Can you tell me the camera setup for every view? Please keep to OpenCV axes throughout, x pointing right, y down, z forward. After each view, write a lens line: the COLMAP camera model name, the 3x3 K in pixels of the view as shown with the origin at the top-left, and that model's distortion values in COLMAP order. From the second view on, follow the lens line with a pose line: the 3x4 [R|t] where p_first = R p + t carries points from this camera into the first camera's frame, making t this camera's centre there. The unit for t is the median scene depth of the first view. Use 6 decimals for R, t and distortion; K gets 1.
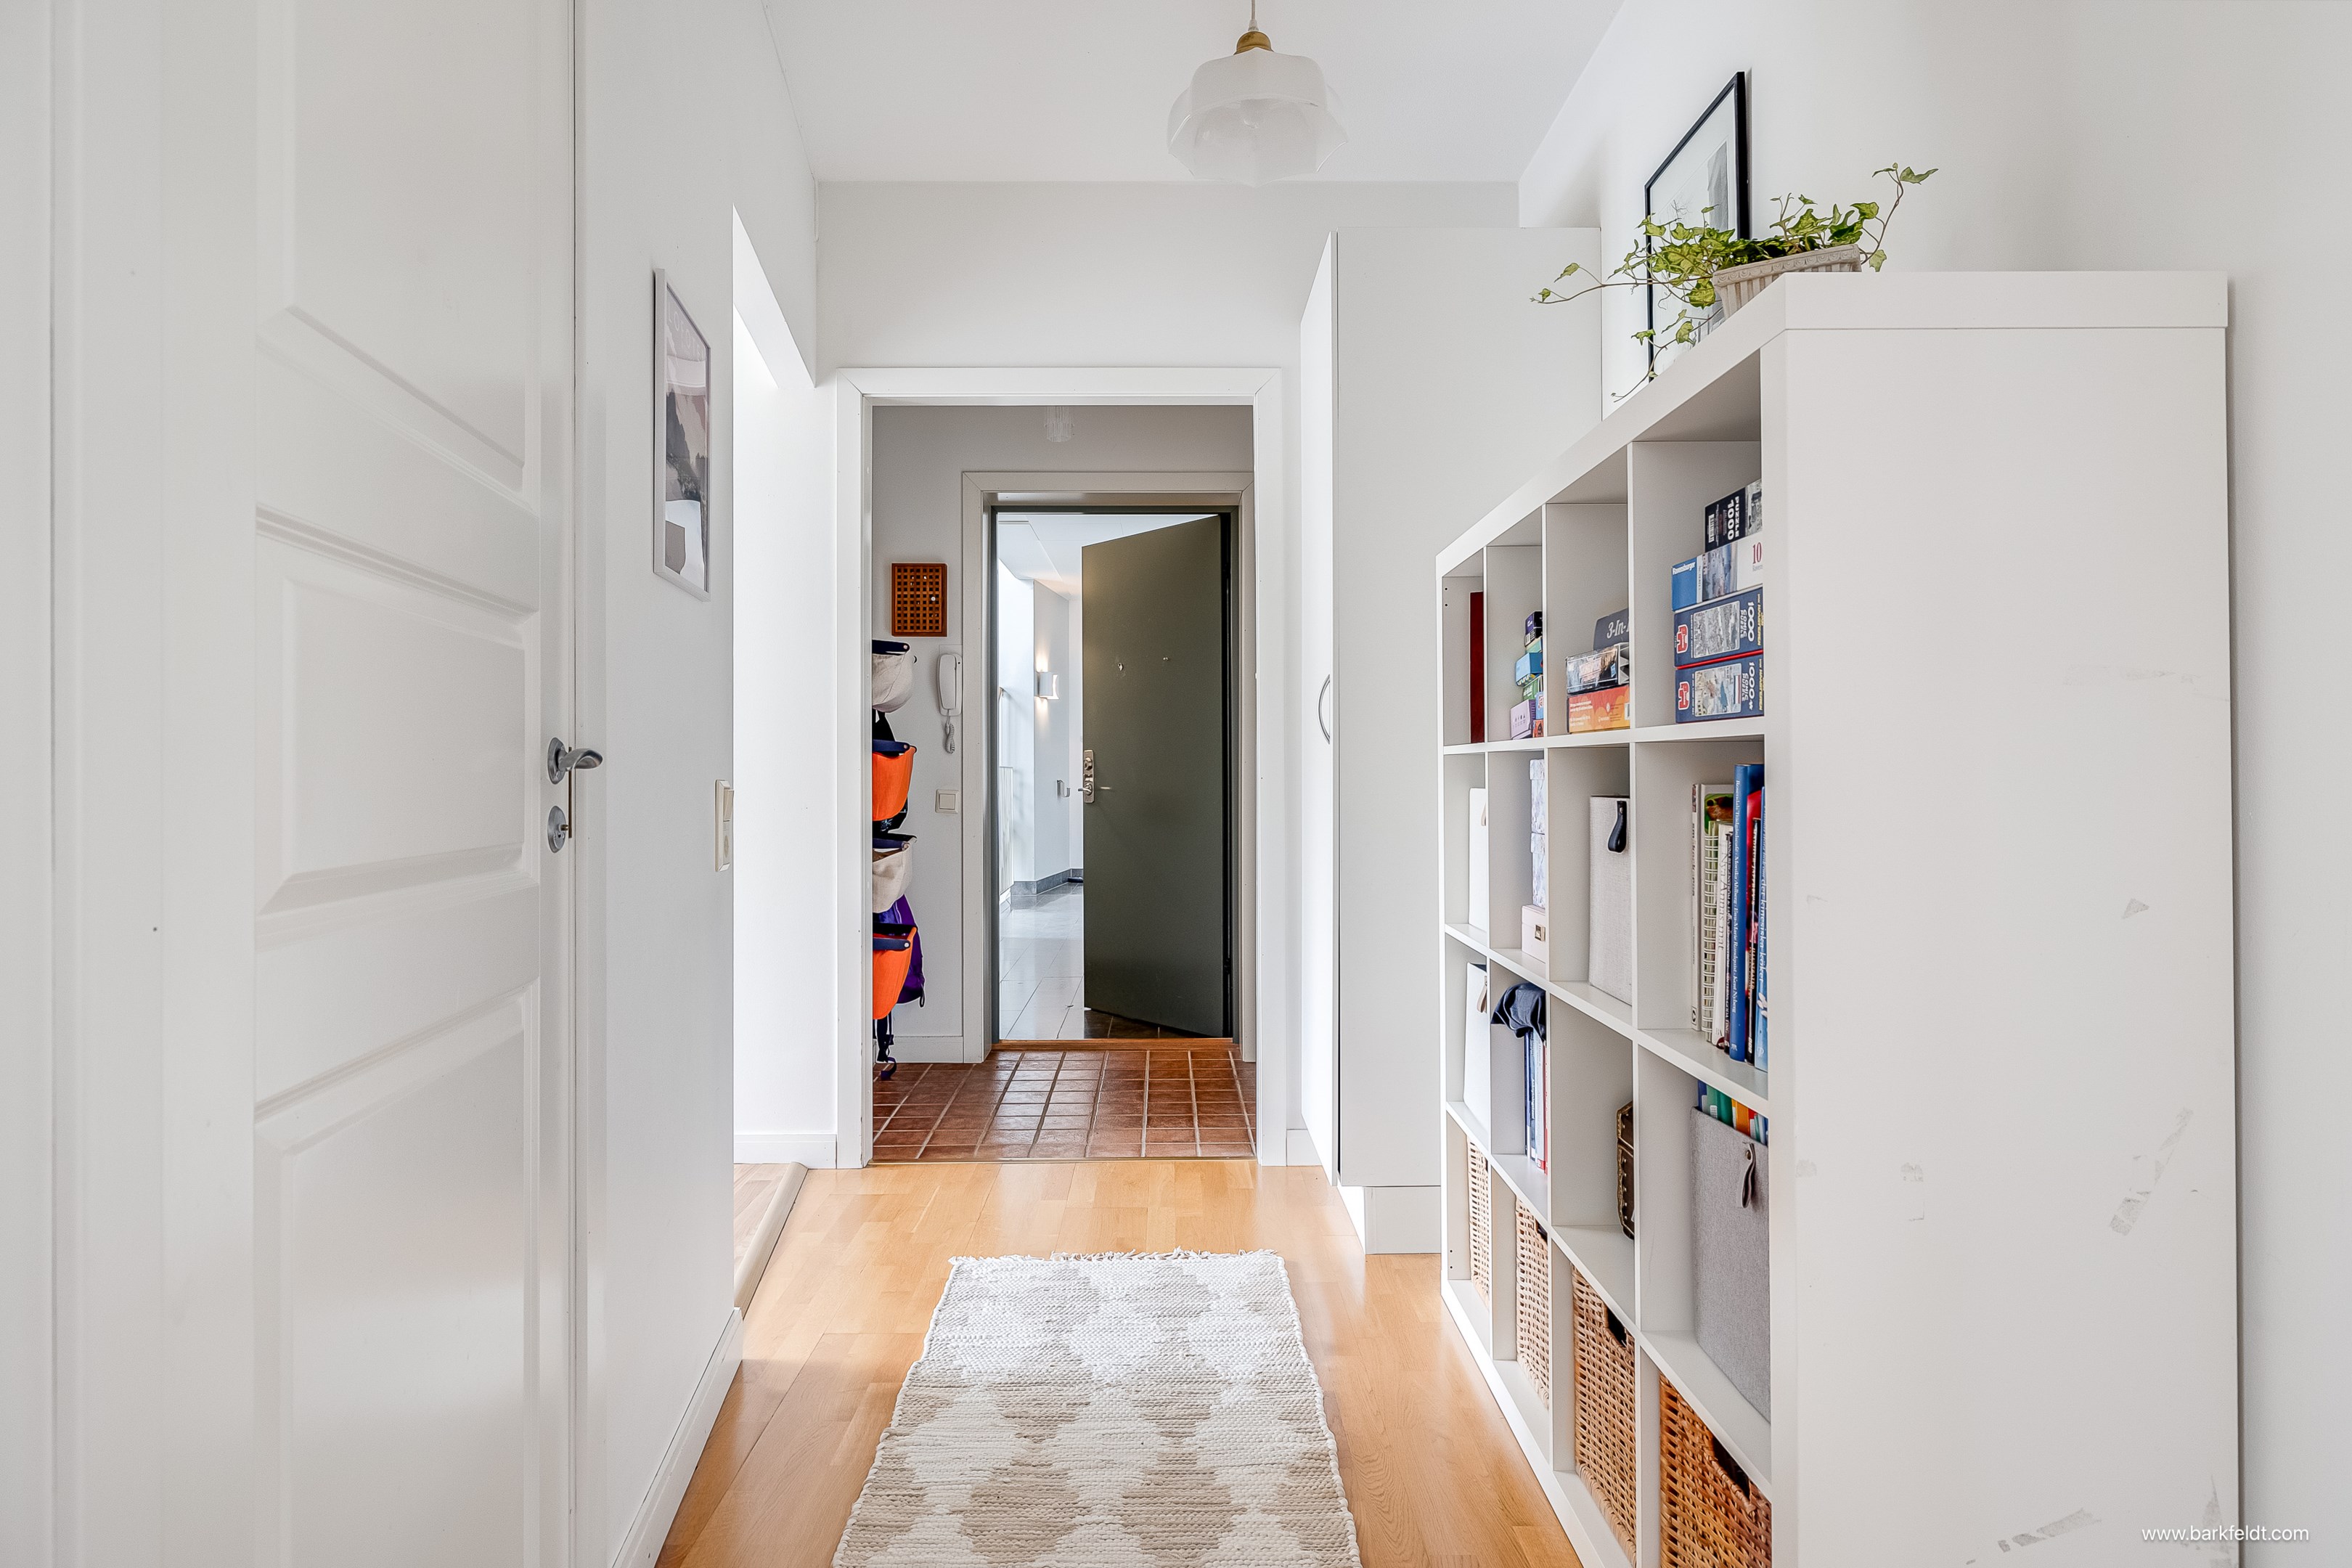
lens RADIAL K [[1315.9, 0, 1175.1], [0, 1315.9, 769.9], [0, 0, 1]] dist [-0.001026, -0.001663]
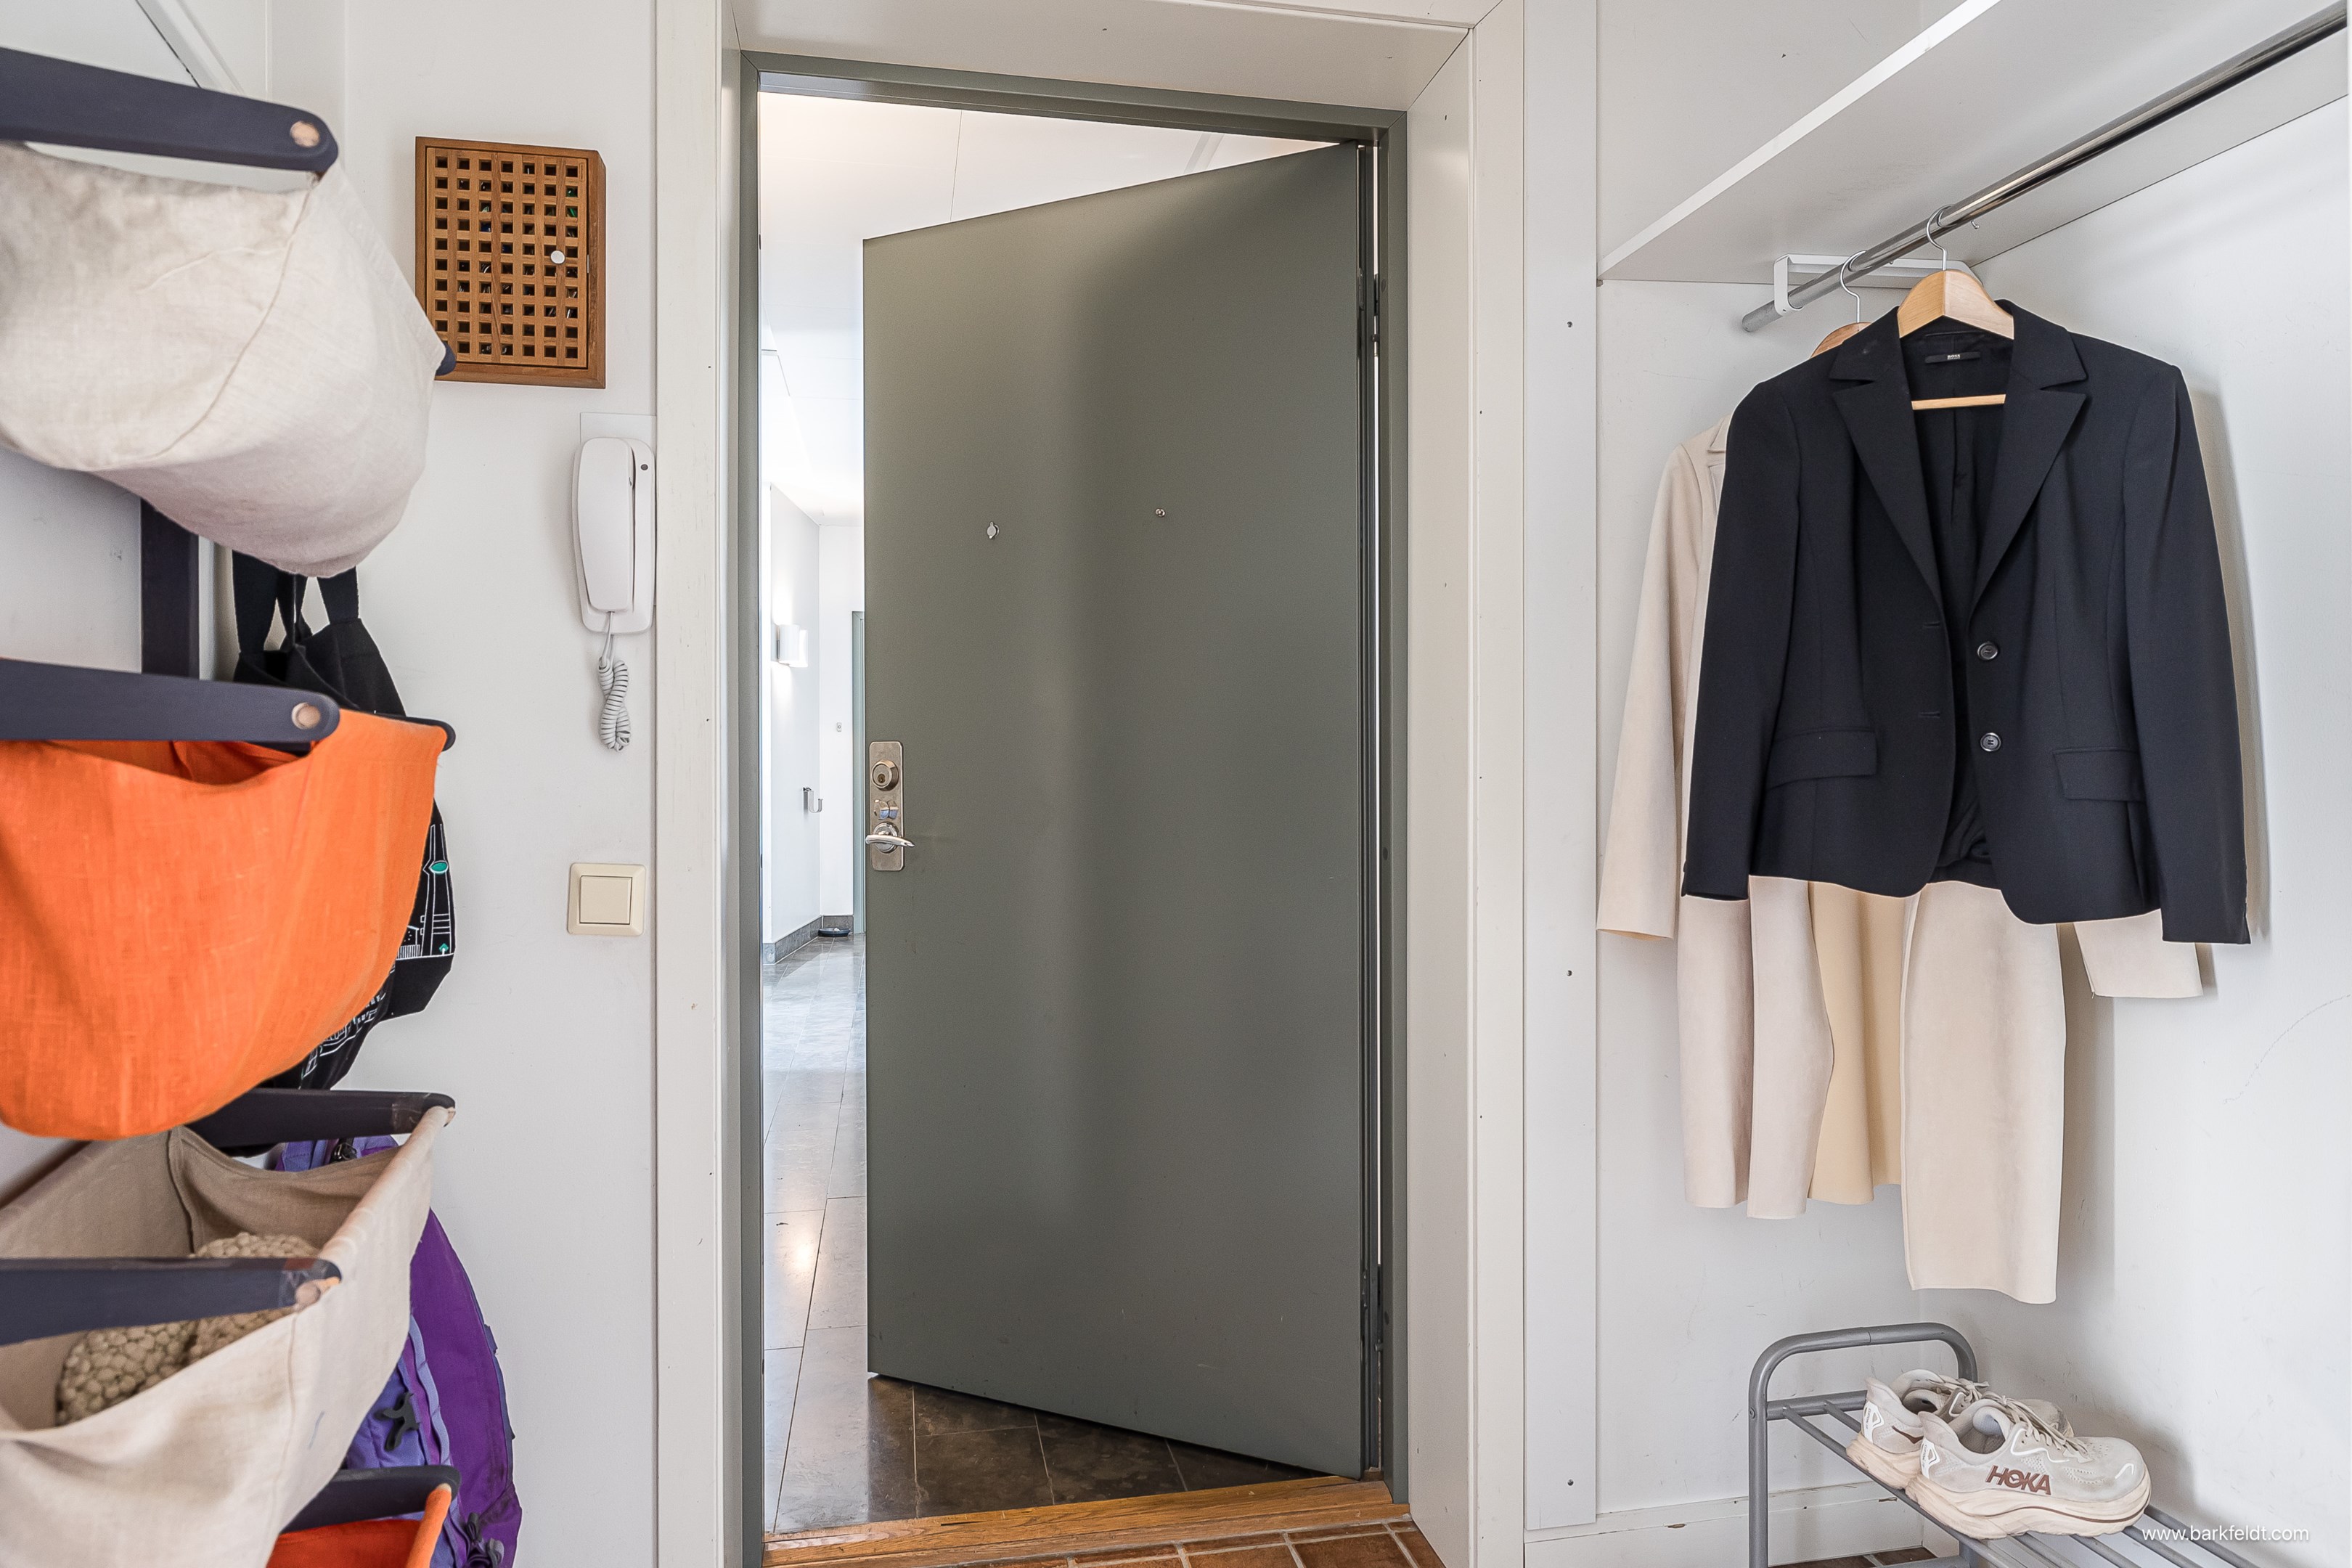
lens RADIAL K [[1365.2, 0, 1167.4], [0, 1365.2, 759.1], [0, 0, 1]] dist [-0.001333, 0.000944]
pose [[0.980159, 0.000500, 0.198212, -0.105174], [0.000180, 0.999994, -0.003413, -0.009232], [-0.198212, 0.003381, 0.980153, 0.649026]]
